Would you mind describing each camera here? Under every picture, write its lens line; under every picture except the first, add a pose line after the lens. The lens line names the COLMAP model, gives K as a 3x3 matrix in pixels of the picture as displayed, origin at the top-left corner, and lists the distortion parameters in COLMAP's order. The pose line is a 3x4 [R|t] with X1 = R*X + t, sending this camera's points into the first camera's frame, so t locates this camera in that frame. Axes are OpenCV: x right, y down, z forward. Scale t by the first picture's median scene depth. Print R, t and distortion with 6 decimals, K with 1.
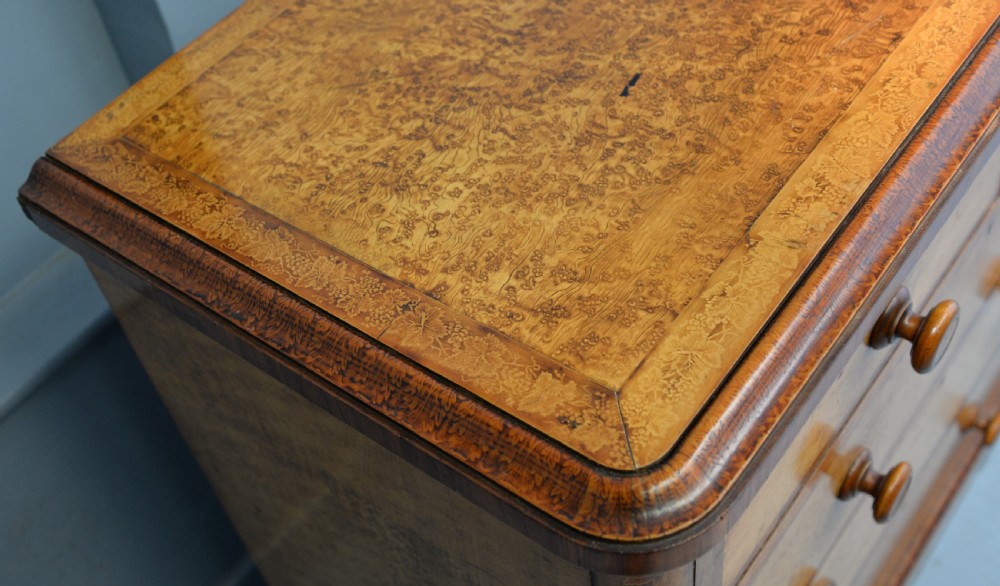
lens RADIAL K [[1110.4, 0, 422.5], [0, 1110.4, 311.1], [0, 0, 1]] dist [-0.026993, 0.048421]
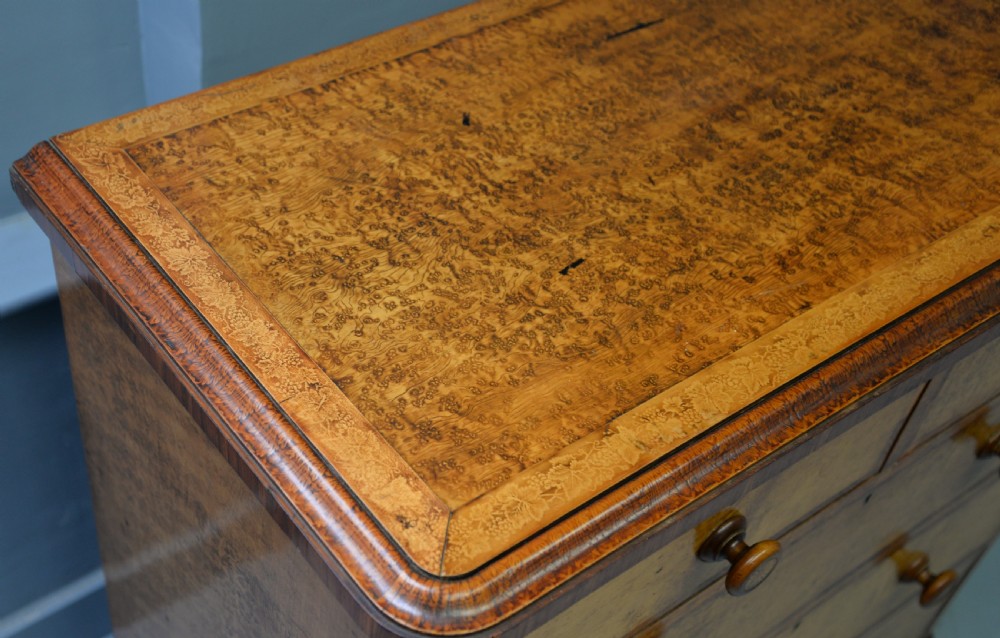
lens RADIAL K [[1278.2, 0, 441.1], [0, 1278.2, 375.0], [0, 0, 1]] dist [0.105595, 0.175940]
pose [[0.941798, 0.333899, 0.039092, 0.049709], [-0.332949, 0.942501, -0.028916, -0.018226], [-0.046500, 0.014218, 0.998817, -0.306489]]
